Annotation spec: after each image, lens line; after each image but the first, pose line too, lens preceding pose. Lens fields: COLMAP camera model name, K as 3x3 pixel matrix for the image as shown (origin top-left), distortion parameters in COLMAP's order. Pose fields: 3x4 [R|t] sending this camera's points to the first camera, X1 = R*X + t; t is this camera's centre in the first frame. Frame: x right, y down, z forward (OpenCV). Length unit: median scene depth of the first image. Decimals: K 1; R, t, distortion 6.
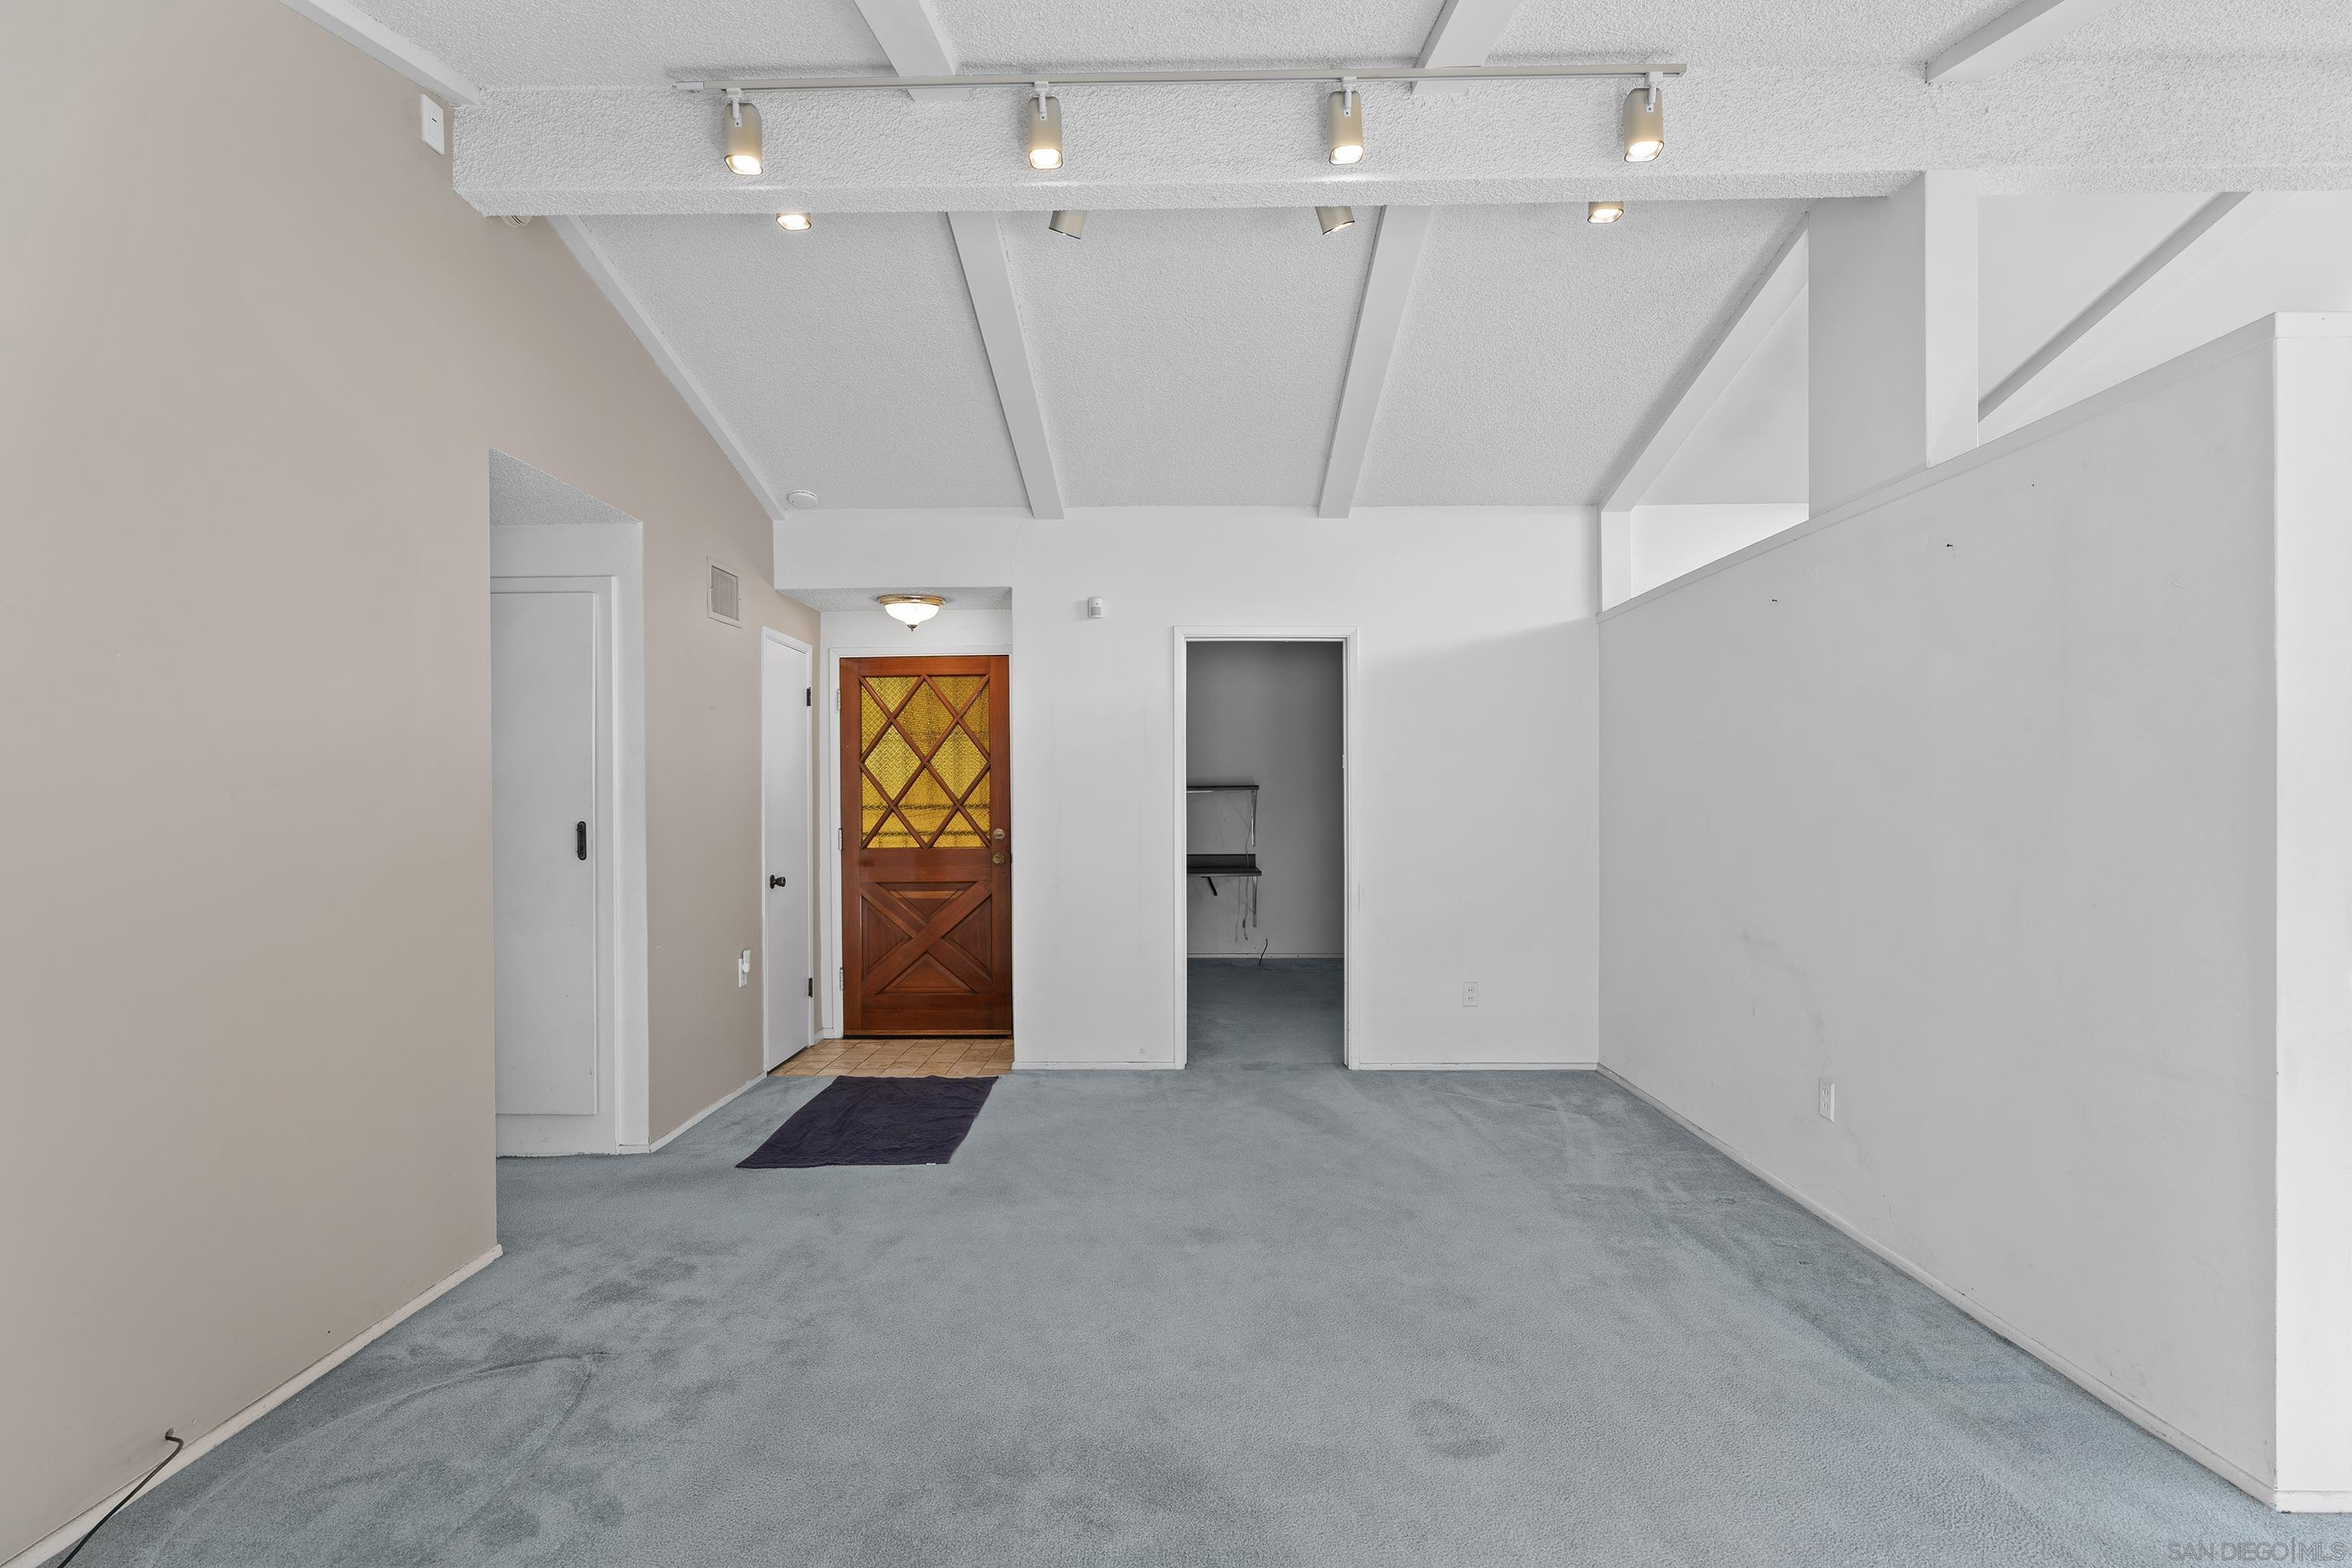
lens RADIAL K [[1184.1, 0, 1162.0], [0, 1184.1, 783.7], [0, 0, 1]] dist [-0.000809, 0.002974]
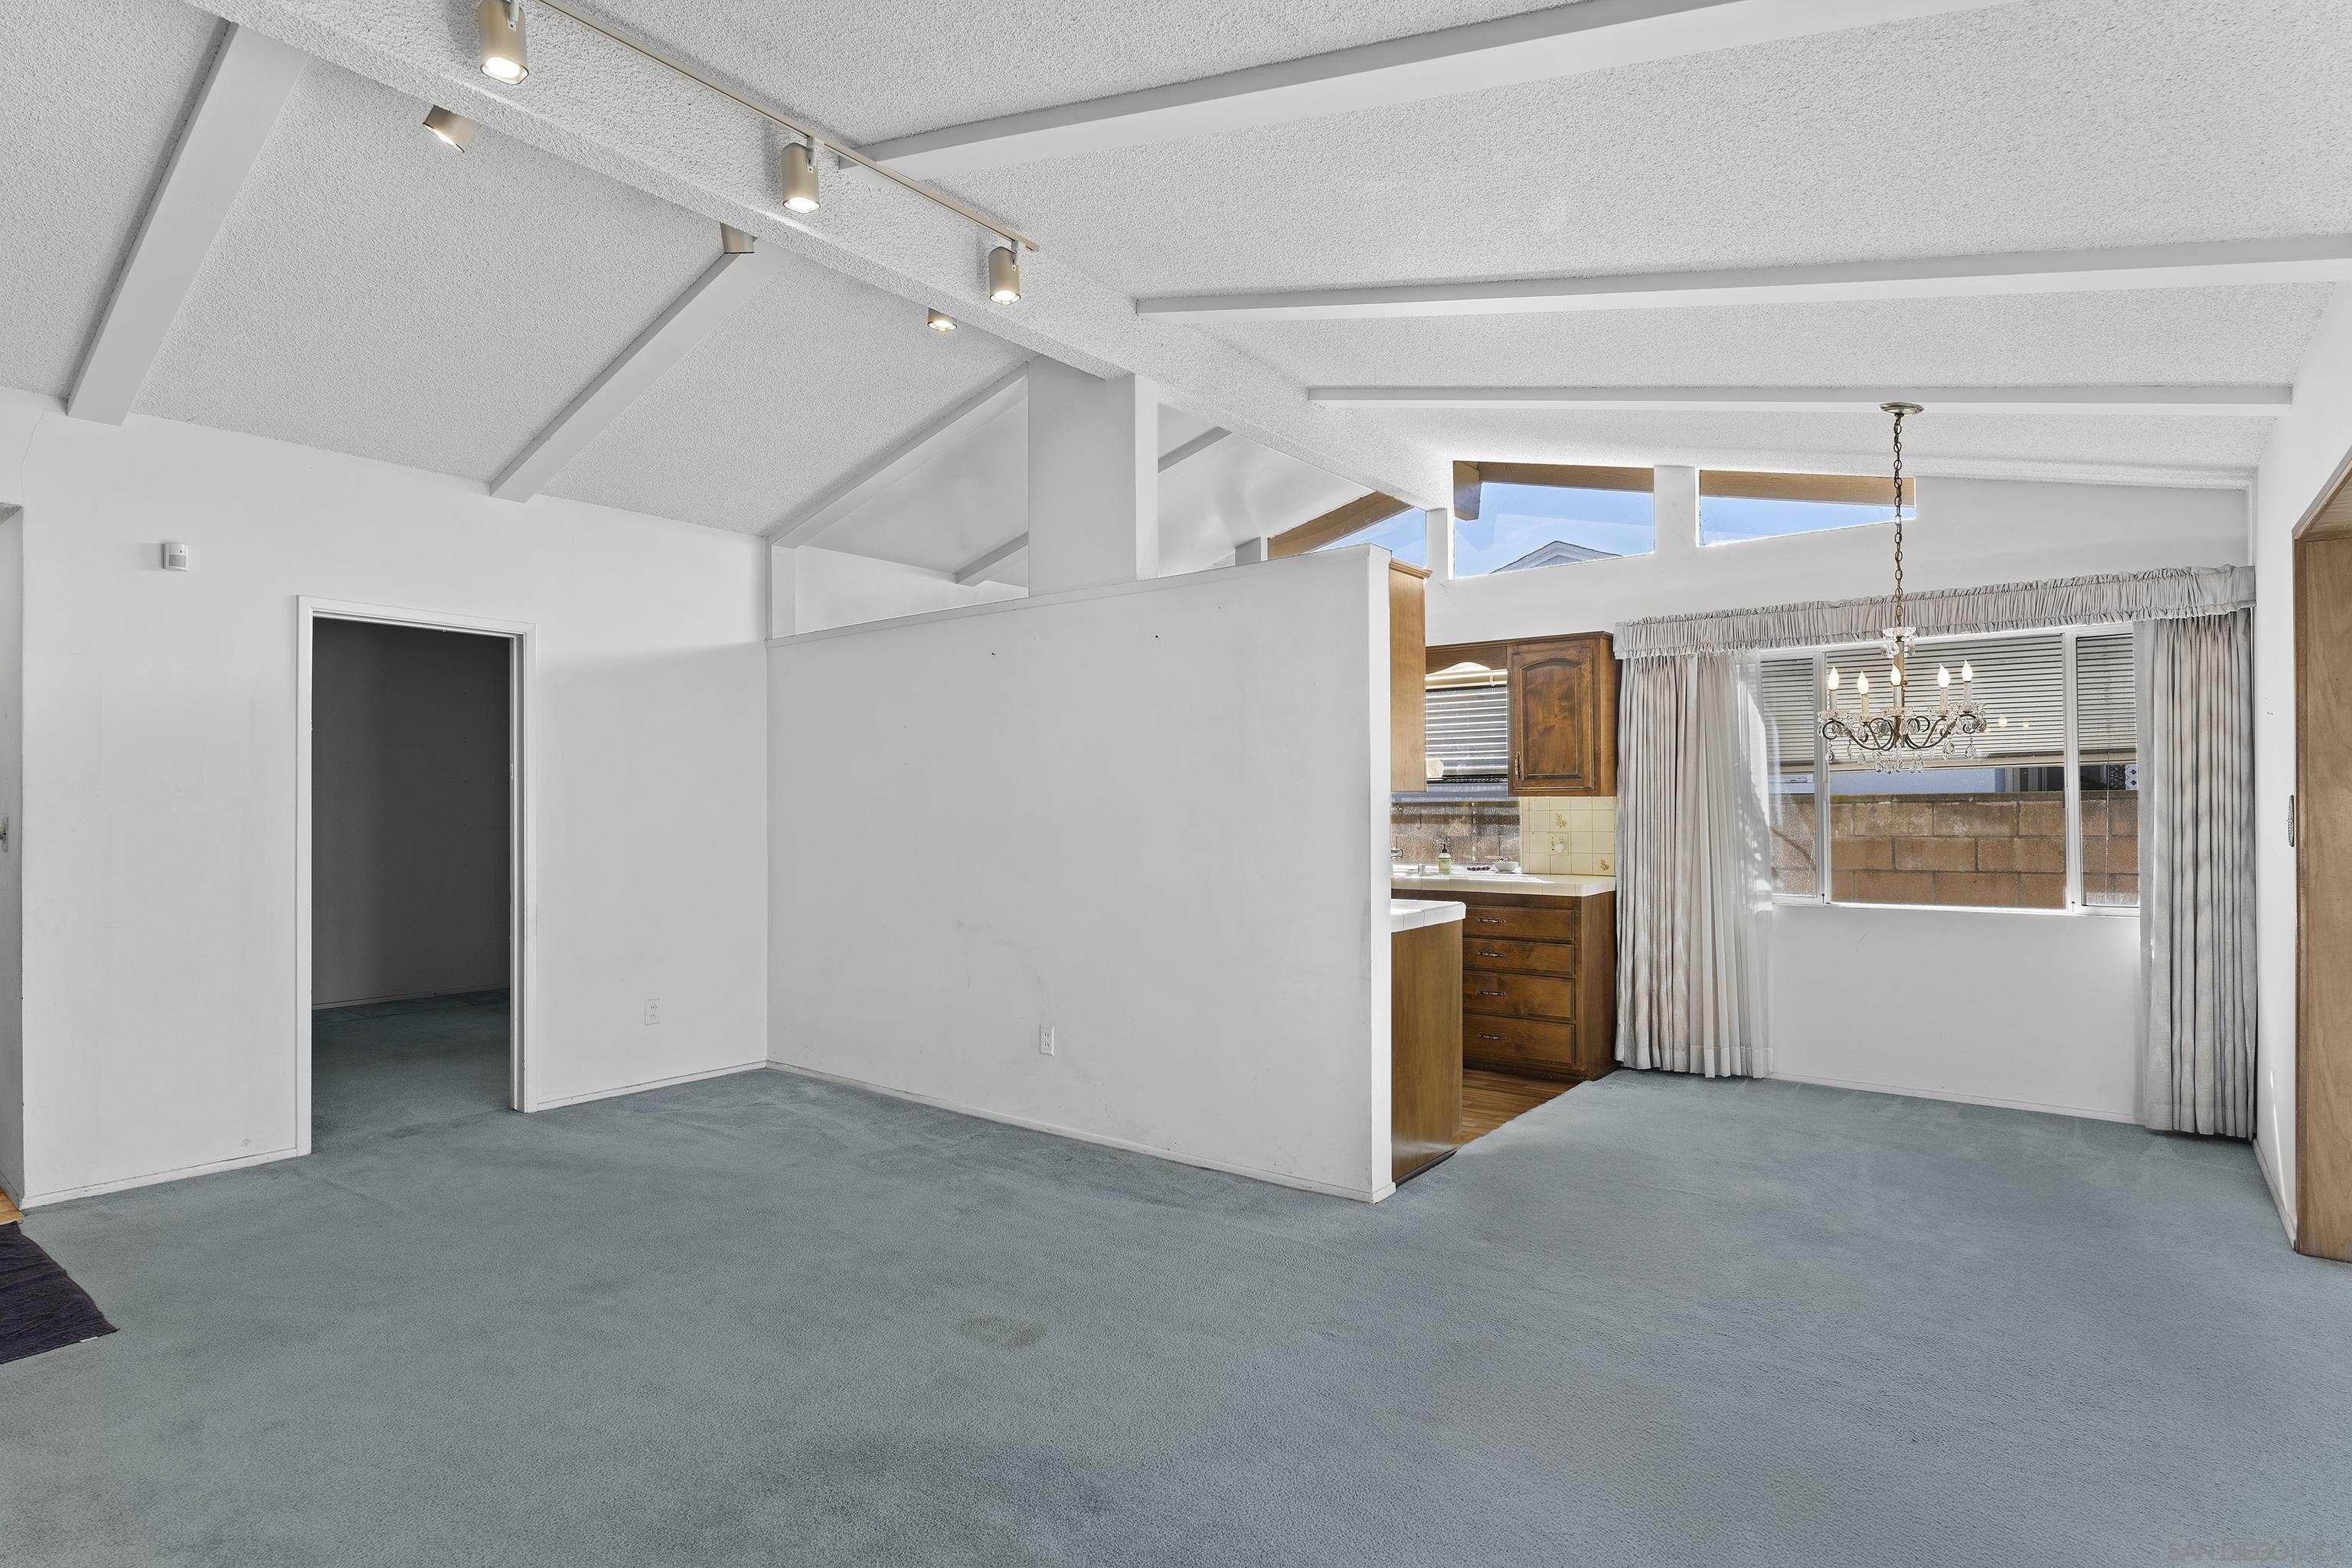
lens RADIAL K [[1184.1, 0, 1194.4], [0, 1184.1, 773.6], [0, 0, 1]] dist [-0.000809, 0.002974]
pose [[0.607751, 0.025513, 0.793718, -0.359190], [-0.007668, 0.999626, -0.026260, 0.003690], [-0.794091, 0.009873, 0.607719, 0.061670]]
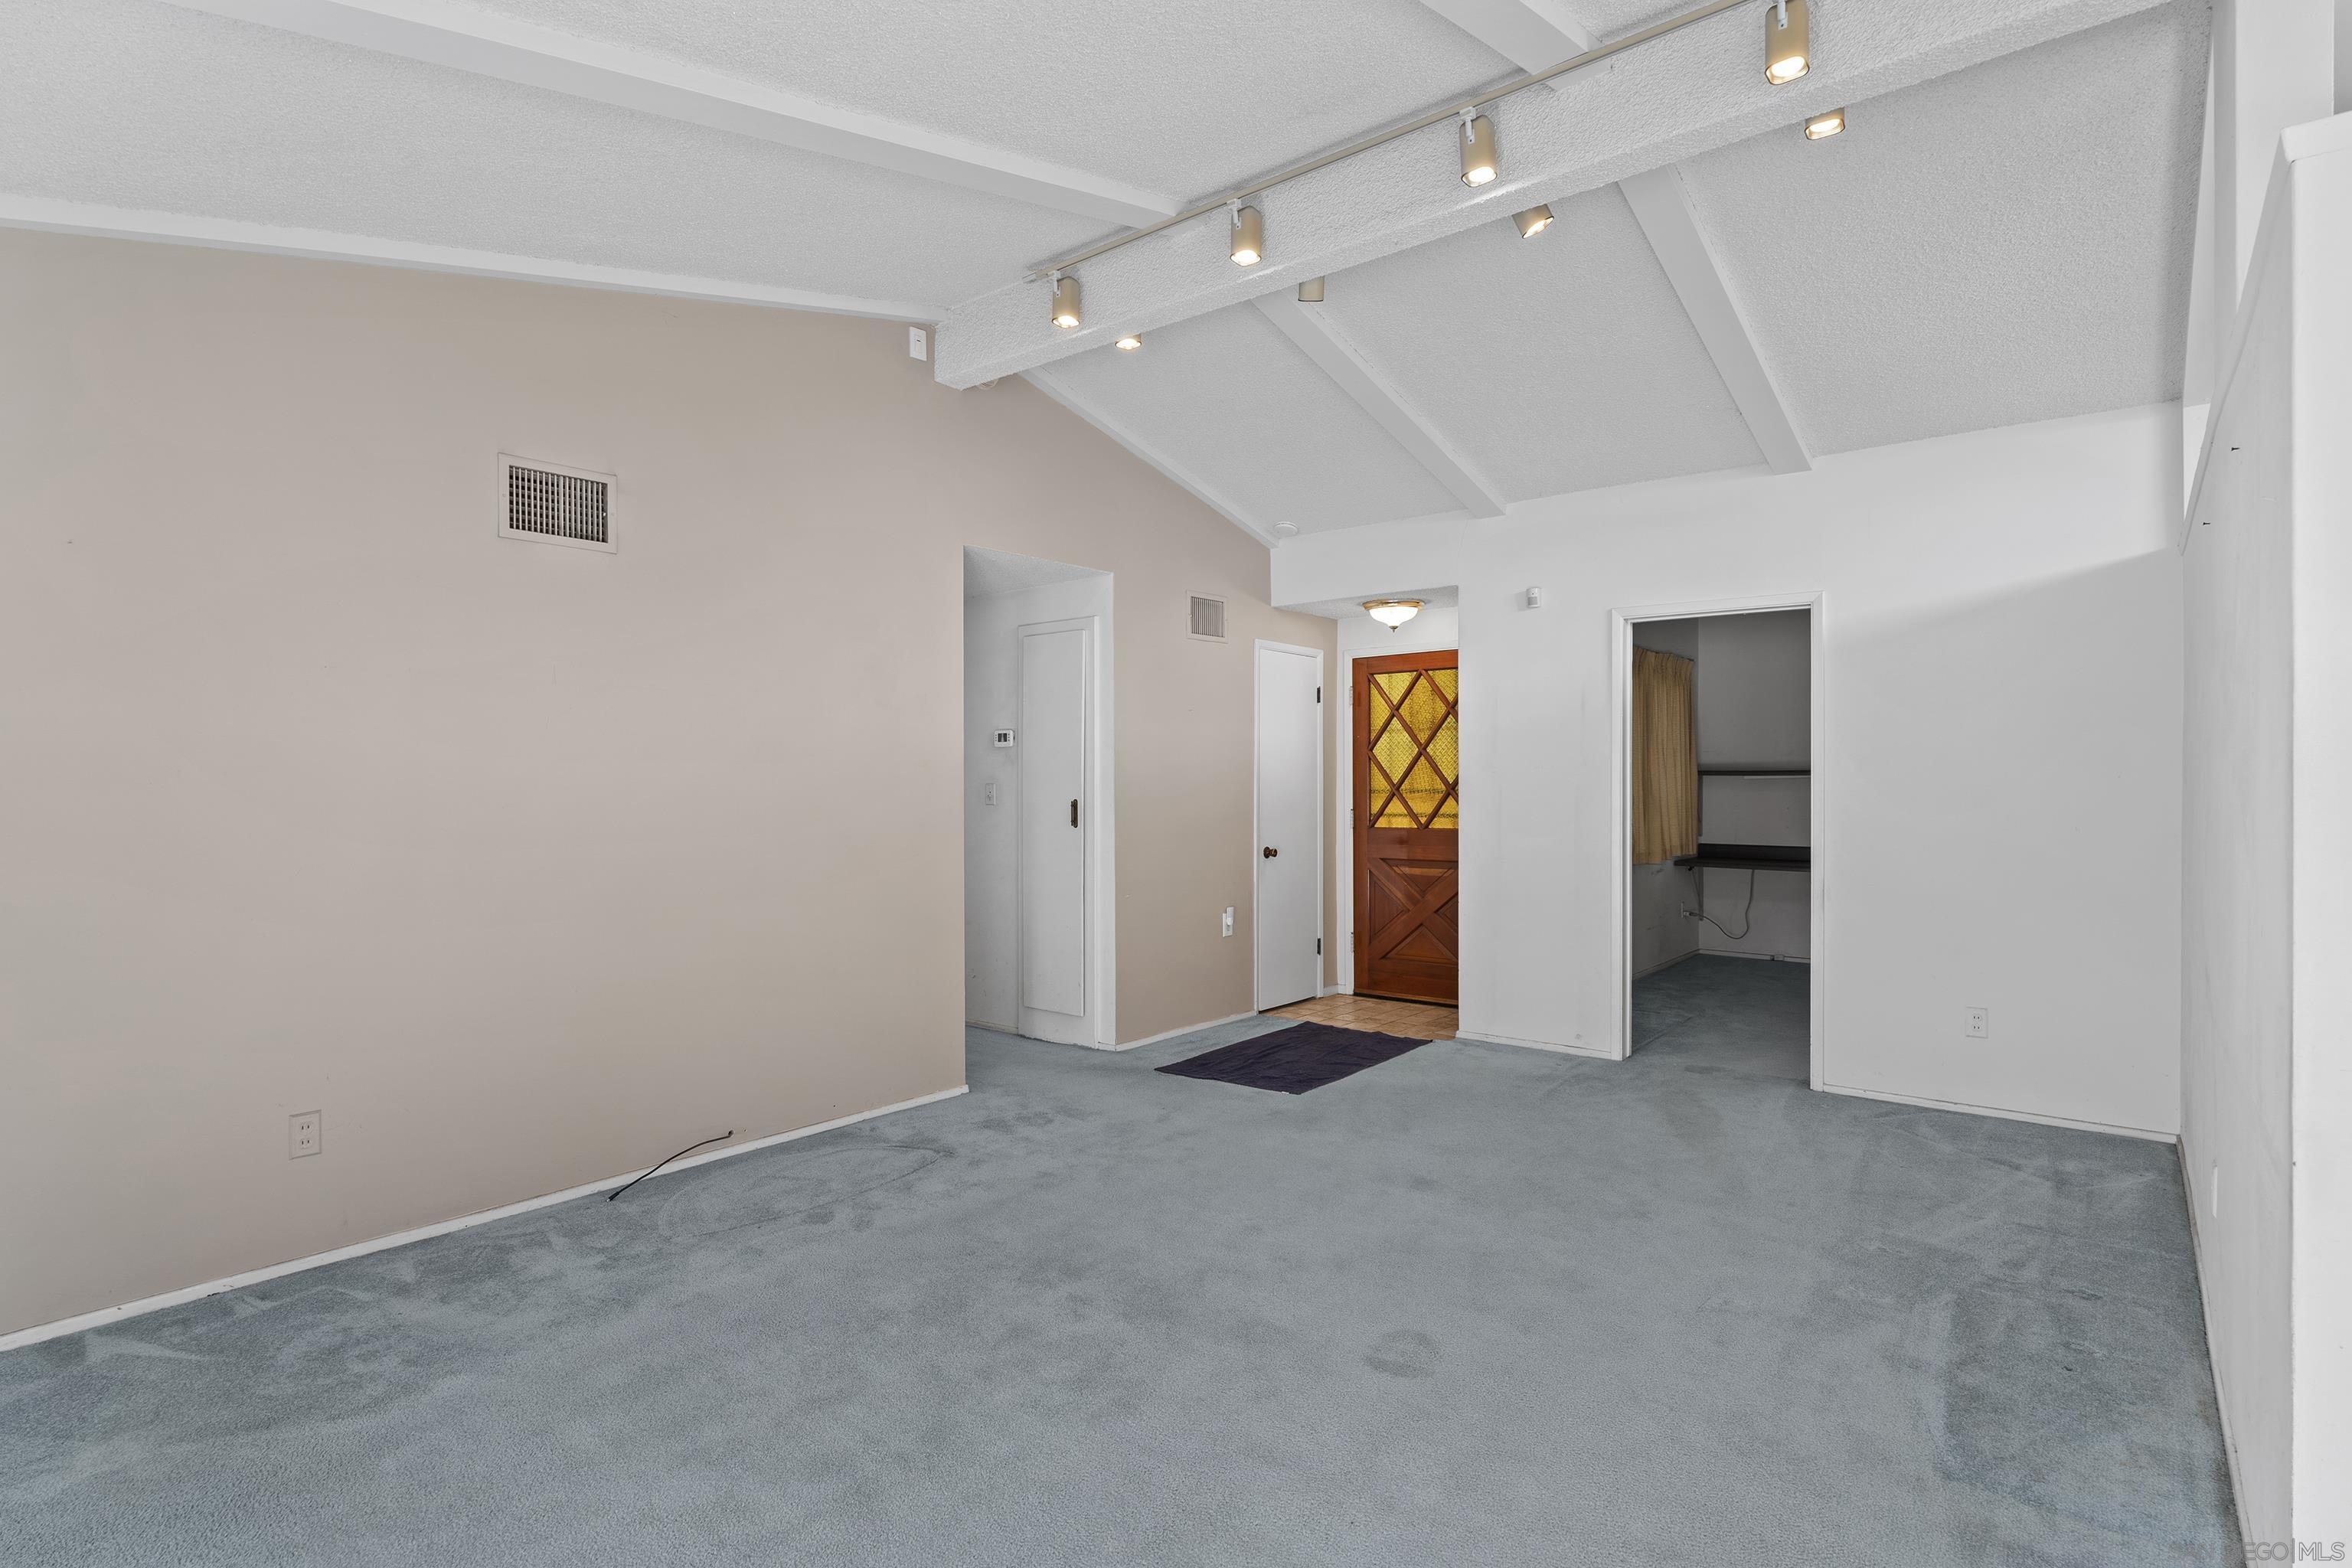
lens RADIAL K [[1184.1, 0, 1148.4], [0, 1184.1, 767.1], [0, 0, 1]] dist [-0.000809, 0.002974]
pose [[0.780209, -0.005614, -0.625494, 0.457996], [0.005330, 0.999983, -0.002326, -0.002070], [0.625497, -0.001519, 0.780225, -0.009030]]
